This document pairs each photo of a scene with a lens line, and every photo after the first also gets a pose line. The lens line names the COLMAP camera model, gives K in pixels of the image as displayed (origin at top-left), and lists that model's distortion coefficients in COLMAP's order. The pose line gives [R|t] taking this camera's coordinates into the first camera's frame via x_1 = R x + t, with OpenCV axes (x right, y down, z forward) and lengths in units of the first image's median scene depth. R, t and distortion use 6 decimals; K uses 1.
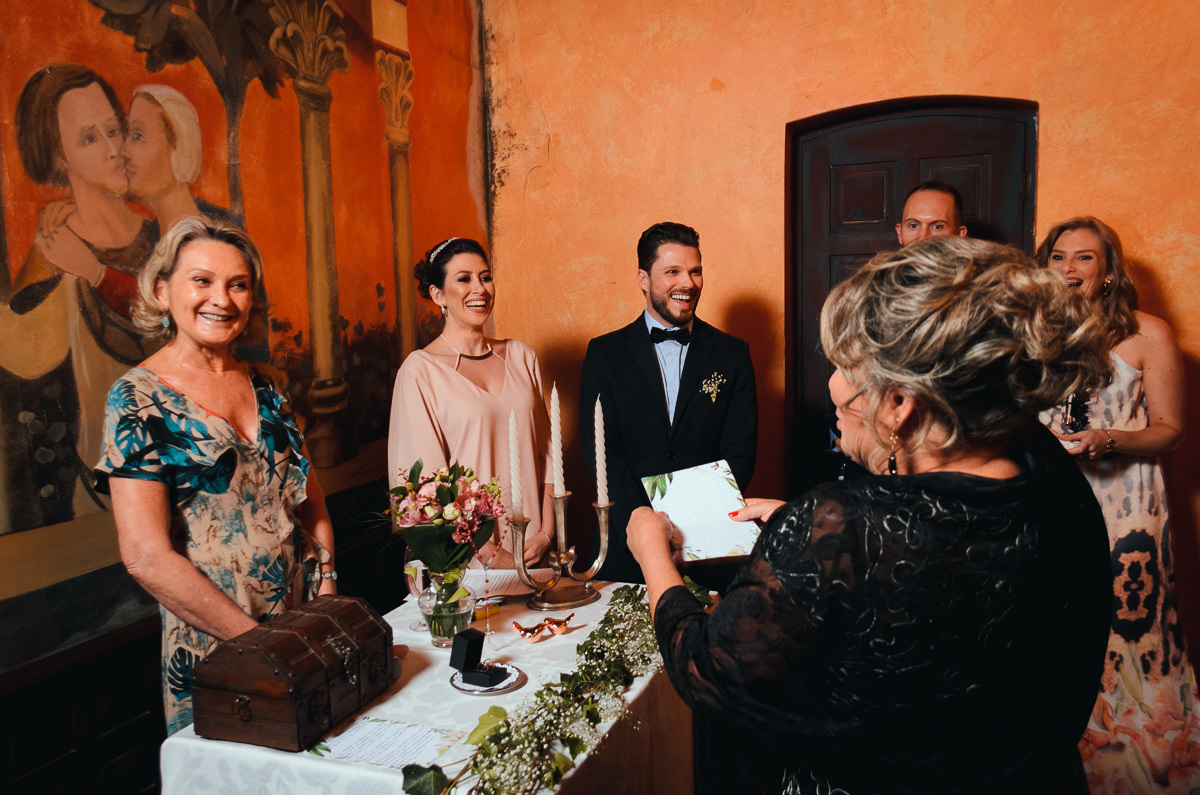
lens RADIAL K [[953.6, 0, 573.2], [0, 953.6, 368.3], [0, 0, 1]] dist [0.080815, -0.064238]
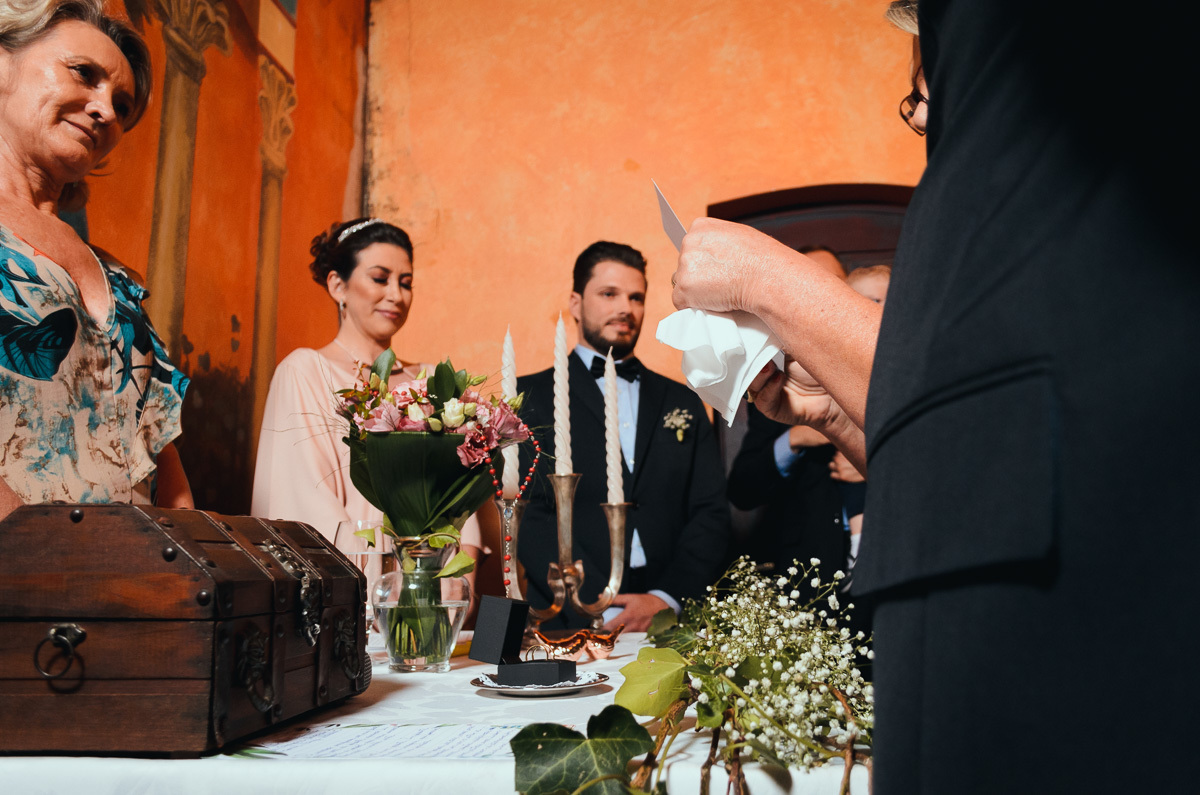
lens RADIAL K [[953.6, 0, 586.5], [0, 953.6, 356.8], [0, 0, 1]] dist [0.080815, -0.064238]
pose [[0.967862, 0.068639, 0.241932, -0.133005], [0.007104, 0.954184, -0.299136, 0.203494], [-0.251380, 0.291241, 0.923031, 0.262885]]
